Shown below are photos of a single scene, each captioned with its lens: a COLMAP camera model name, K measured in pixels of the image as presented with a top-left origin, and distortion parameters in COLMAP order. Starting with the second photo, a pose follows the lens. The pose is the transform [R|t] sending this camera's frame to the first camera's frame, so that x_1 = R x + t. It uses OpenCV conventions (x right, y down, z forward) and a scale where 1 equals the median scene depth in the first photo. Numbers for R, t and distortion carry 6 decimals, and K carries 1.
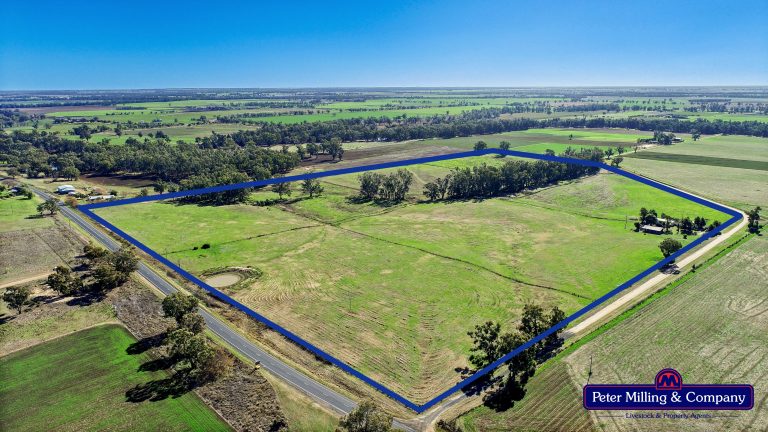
lens RADIAL K [[515.7, 0, 384.0], [0, 515.7, 216.0], [0, 0, 1]] dist [-0.025887, -0.001348]
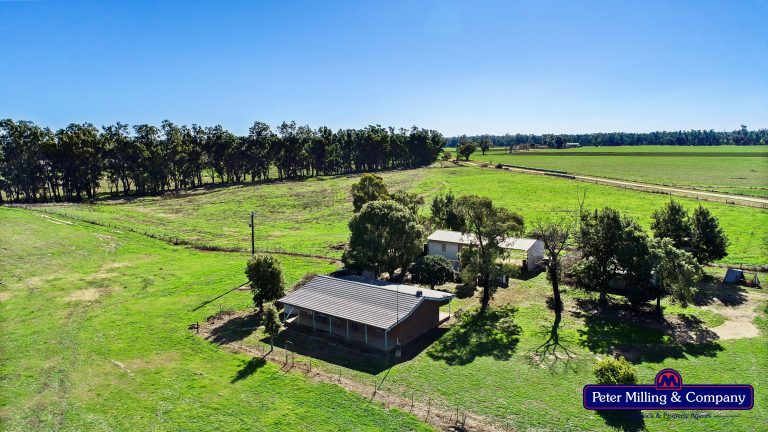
lens RADIAL K [[515.7, 0, 384.0], [0, 515.7, 216.0], [0, 0, 1]] dist [-0.025887, -0.001348]
pose [[0.988226, -0.033293, 0.149337, 0.480250], [0.048580, 0.993809, -0.099919, 0.014902], [-0.145086, 0.105998, 0.983725, 0.820279]]
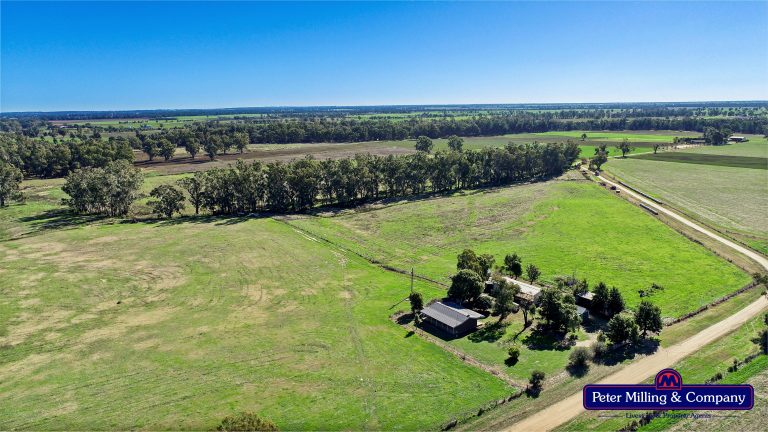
lens RADIAL K [[515.7, 0, 384.0], [0, 515.7, 216.0], [0, 0, 1]] dist [-0.025887, -0.001348]
pose [[0.988146, 0.024525, -0.151545, 0.498562], [-0.029705, 0.999046, -0.032010, -0.027386], [0.150615, 0.036132, 0.987932, 0.614891]]
